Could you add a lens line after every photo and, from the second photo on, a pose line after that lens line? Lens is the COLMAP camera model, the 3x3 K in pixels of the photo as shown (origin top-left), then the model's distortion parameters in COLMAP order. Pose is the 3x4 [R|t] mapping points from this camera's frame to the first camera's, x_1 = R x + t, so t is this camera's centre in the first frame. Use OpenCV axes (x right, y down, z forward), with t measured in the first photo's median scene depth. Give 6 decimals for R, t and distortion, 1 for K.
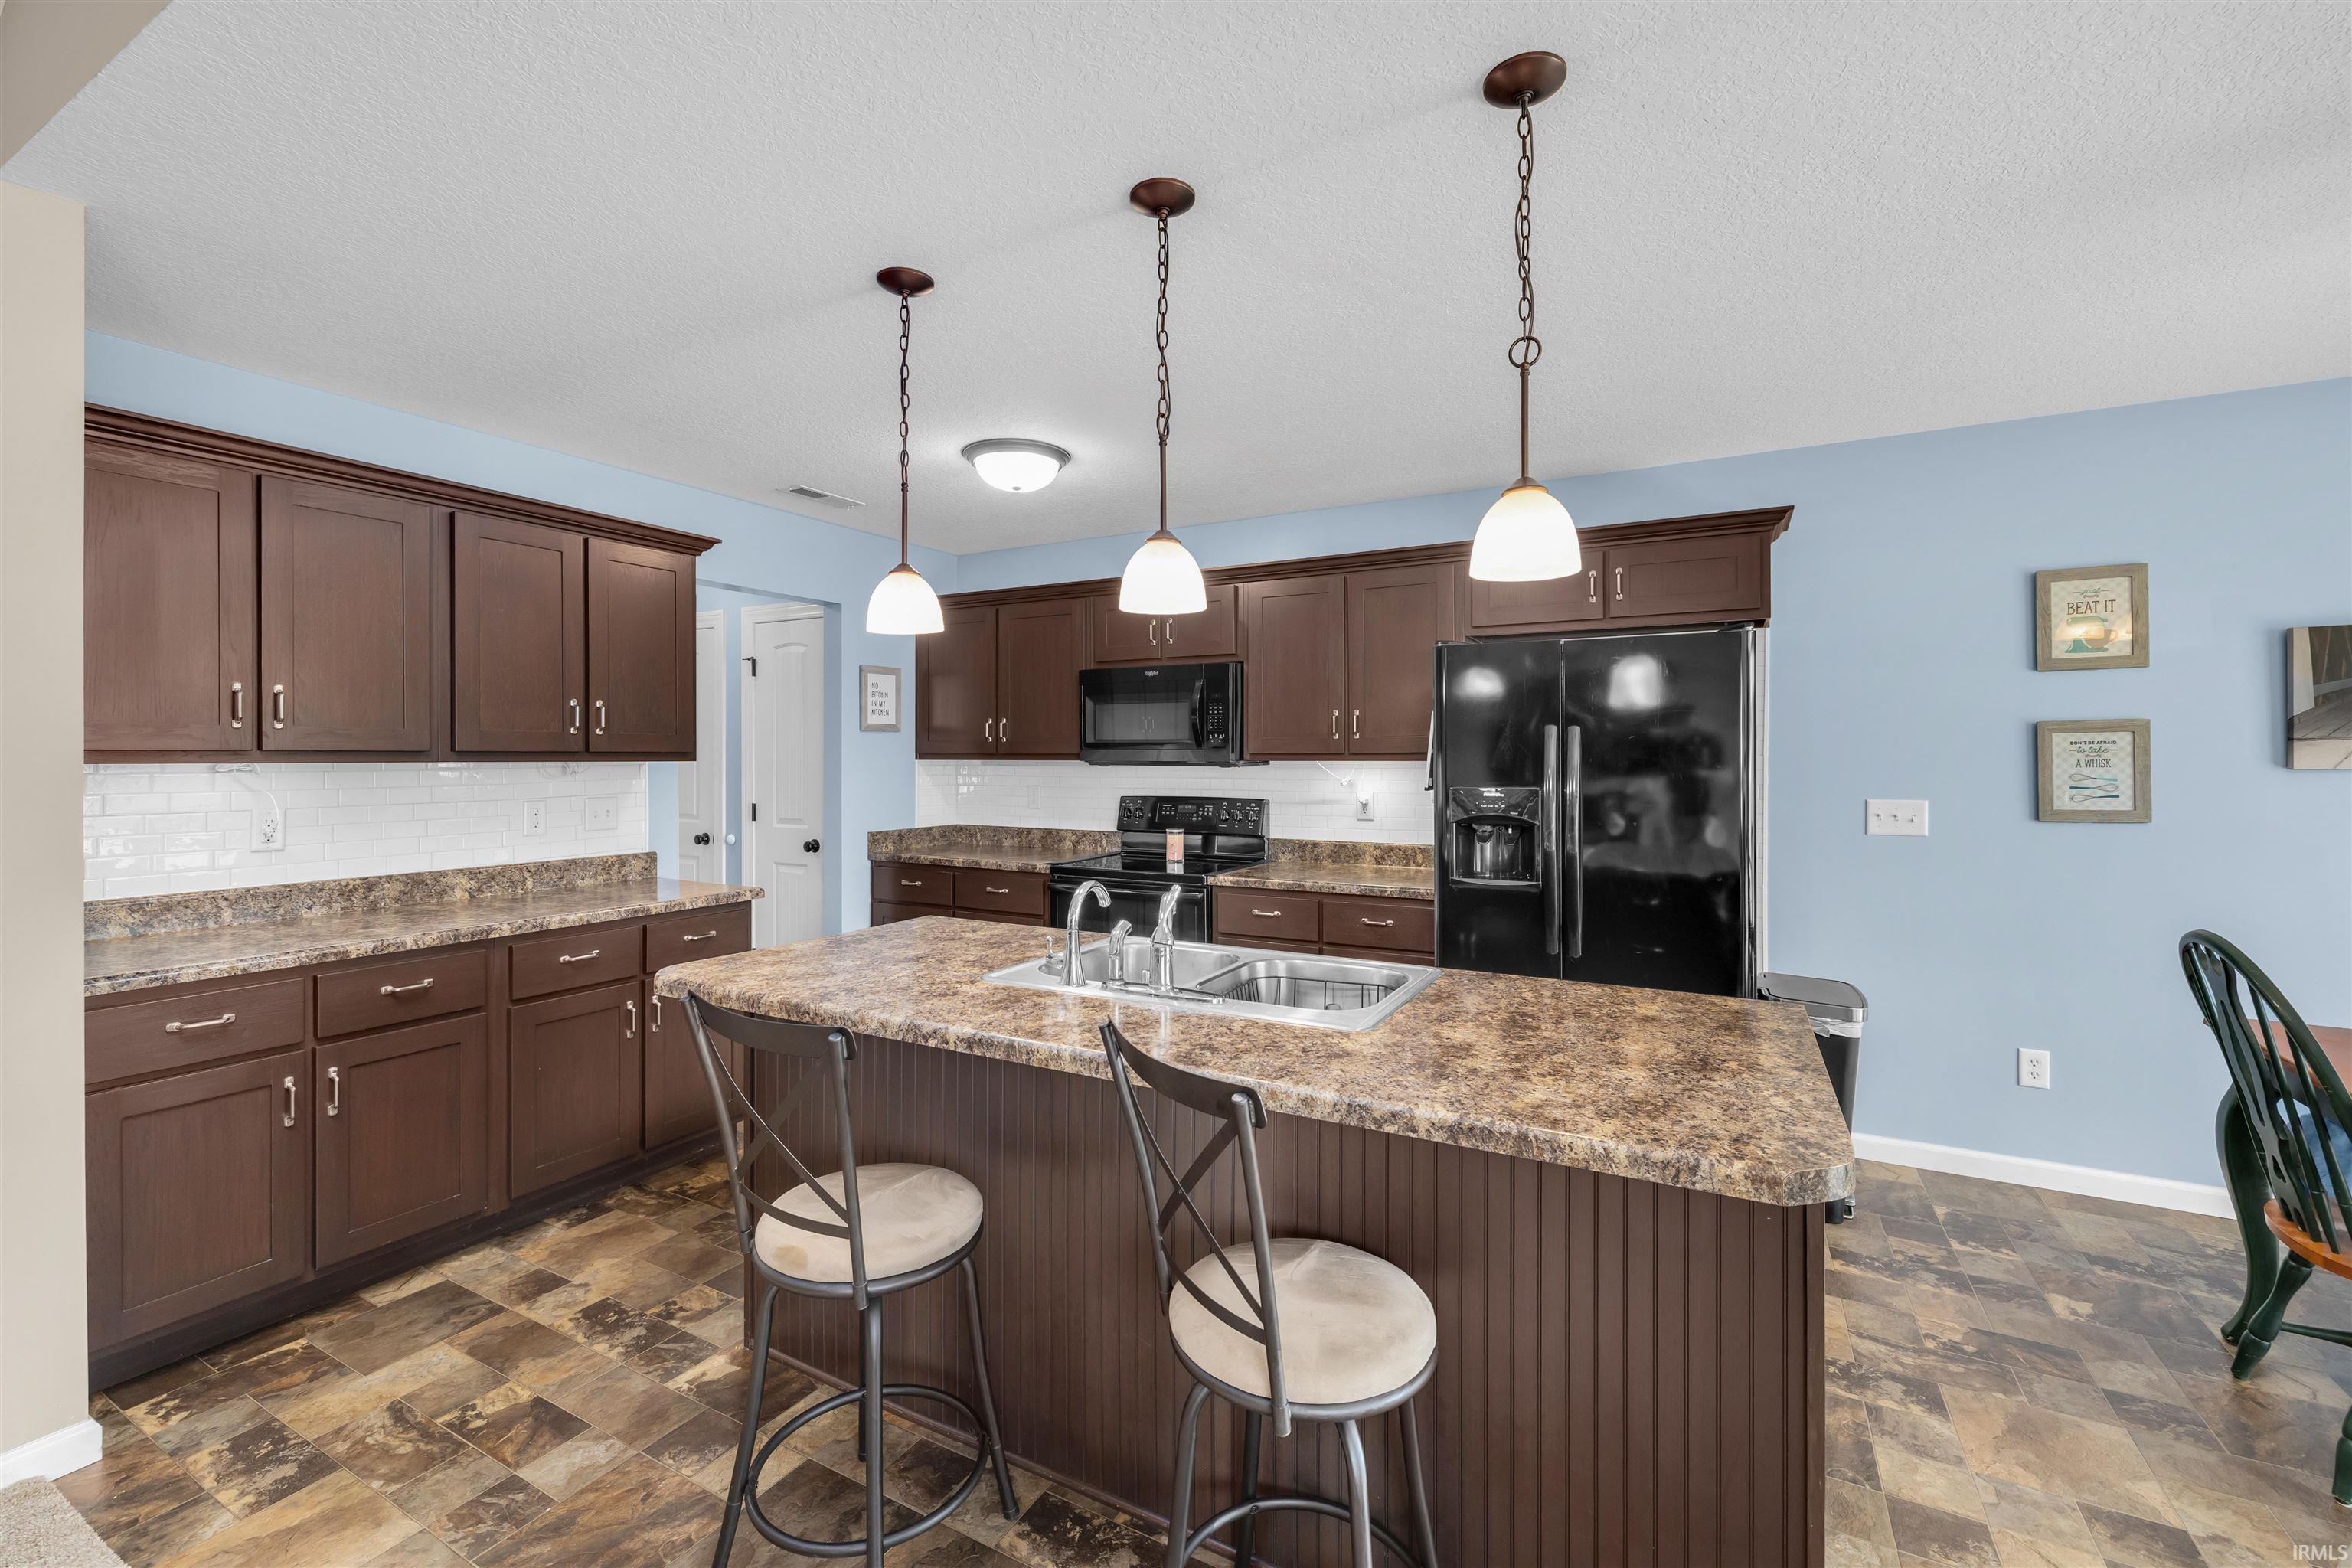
lens RADIAL K [[995.5, 0, 1162.6], [0, 995.5, 759.7], [0, 0, 1]] dist [0.001937, -0.000101]
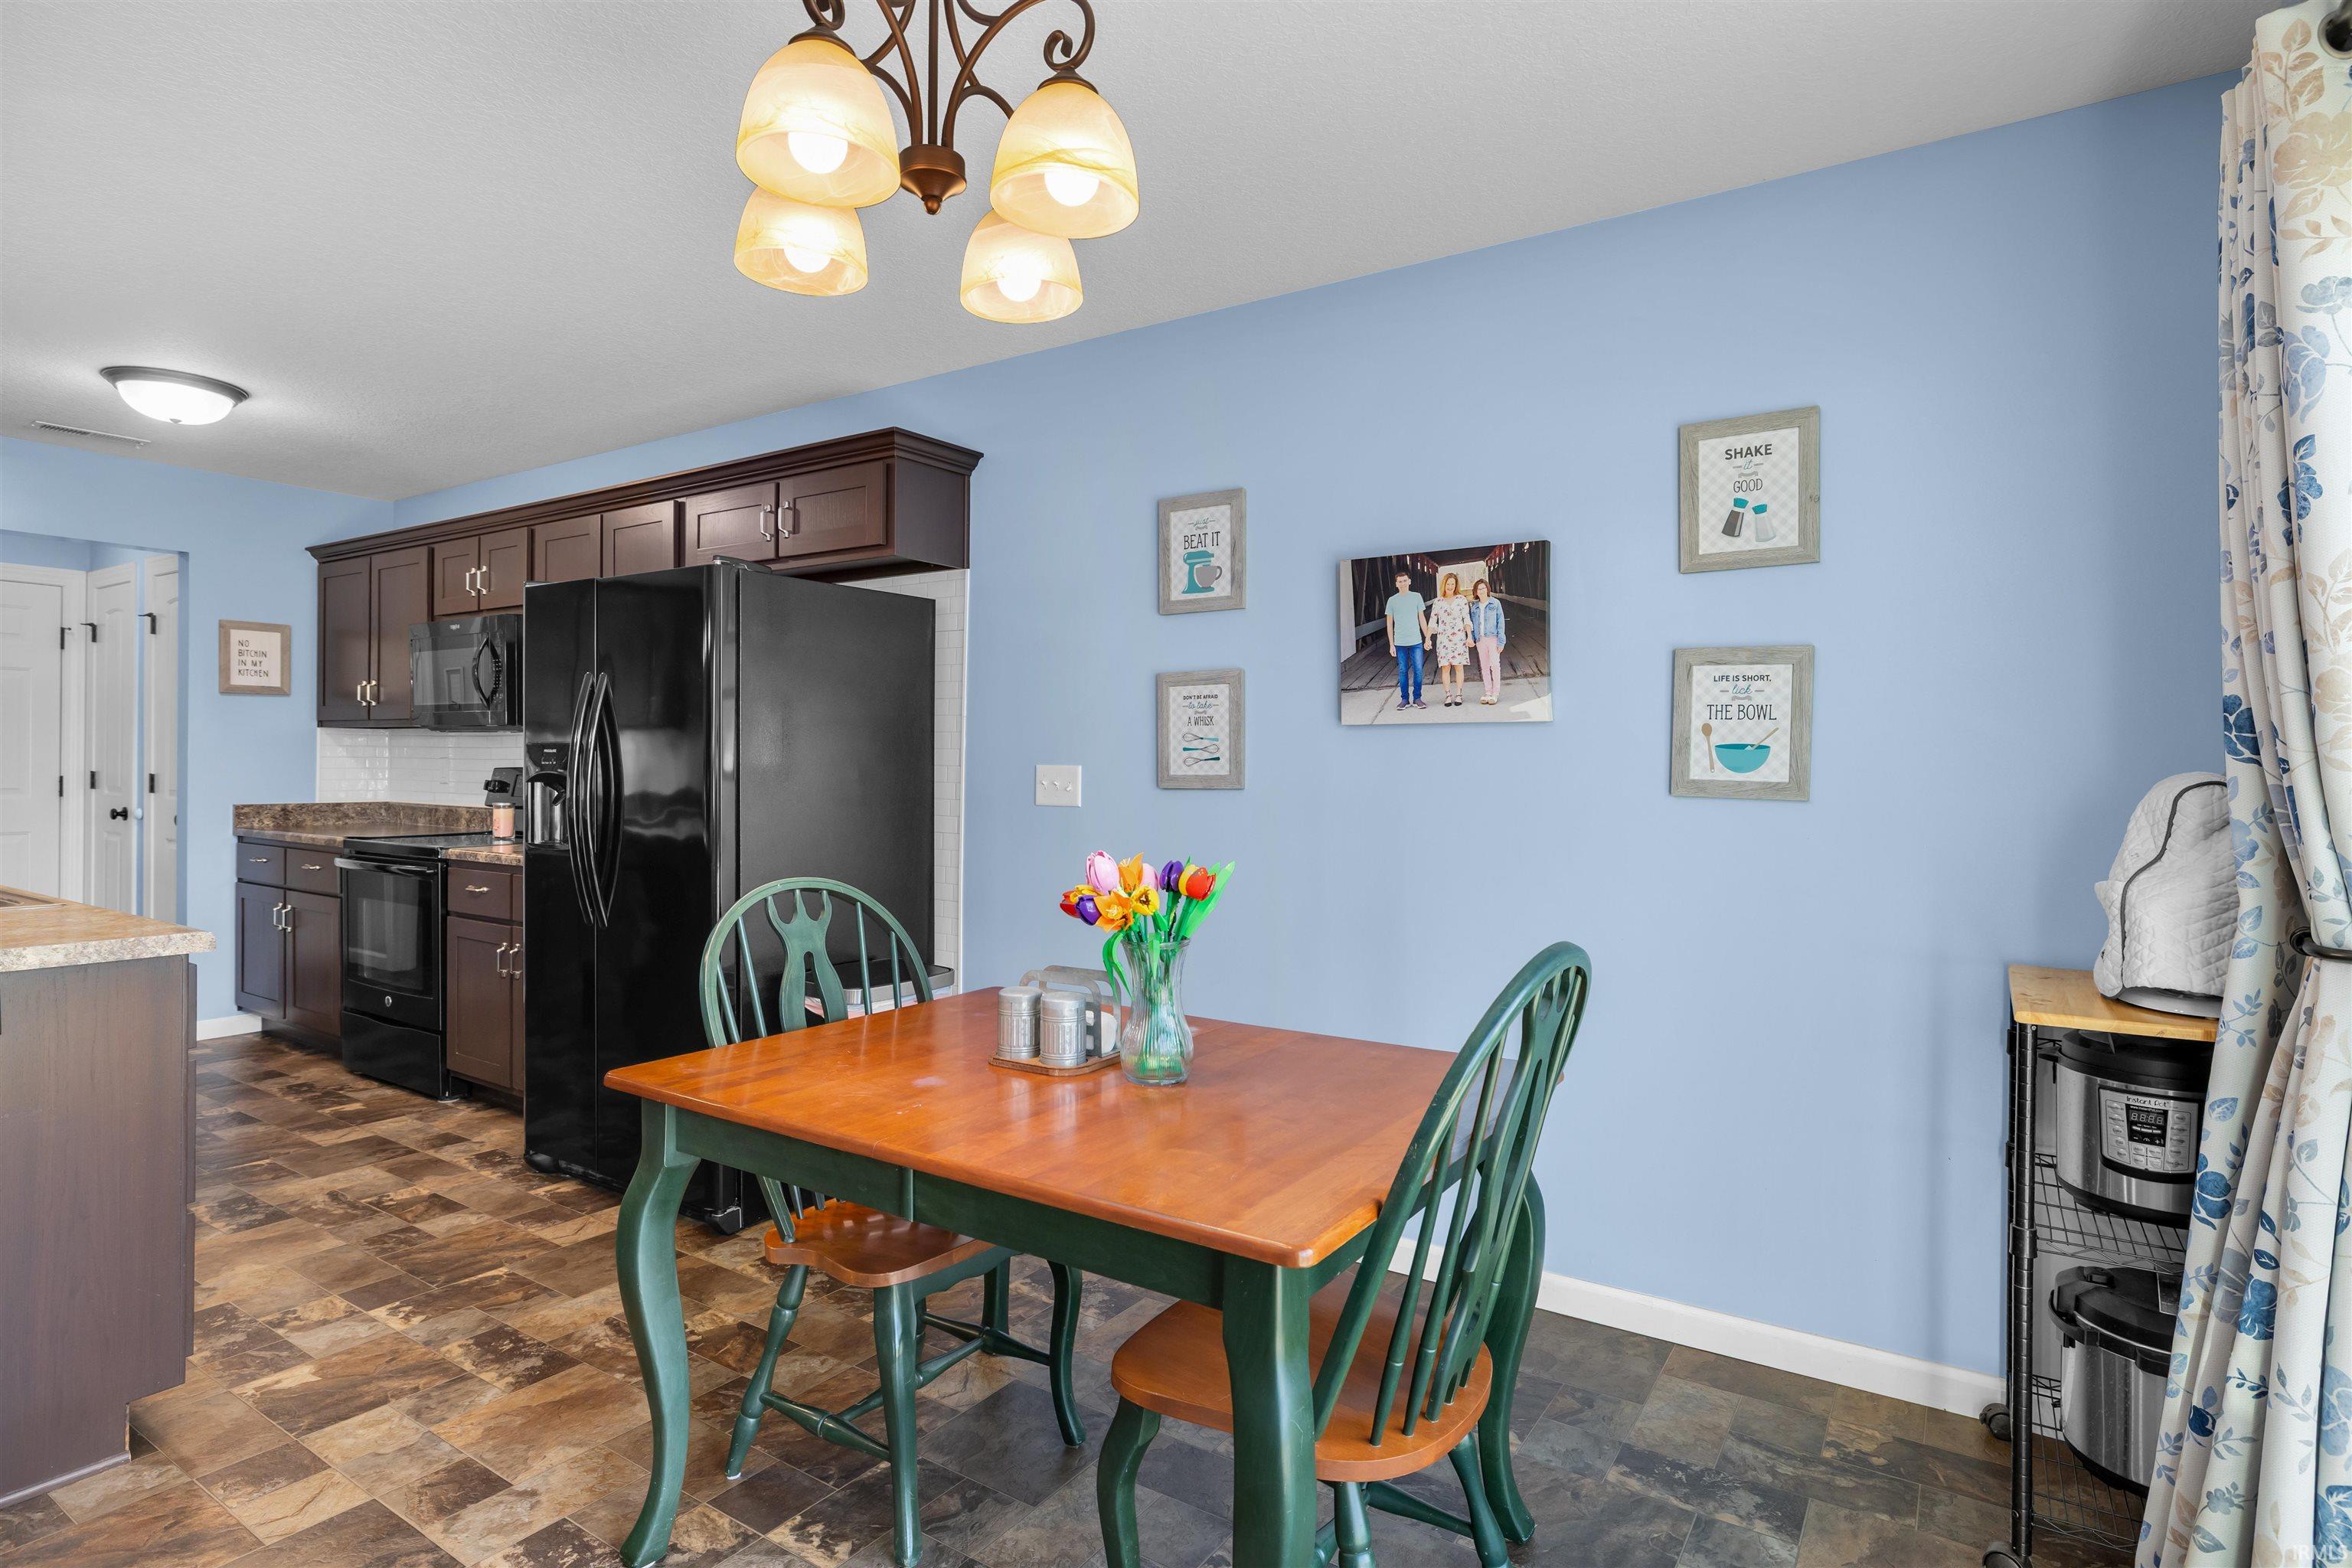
lens RADIAL K [[1235.3, 0, 1154.9], [0, 1235.3, 770.4], [0, 0, 1]] dist [-0.007556, 0.003684]
pose [[0.996085, 0.014449, -0.087210, 0.908199], [-0.014754, 0.999887, -0.002851, 0.046073], [0.087159, 0.004127, 0.996186, -0.061475]]
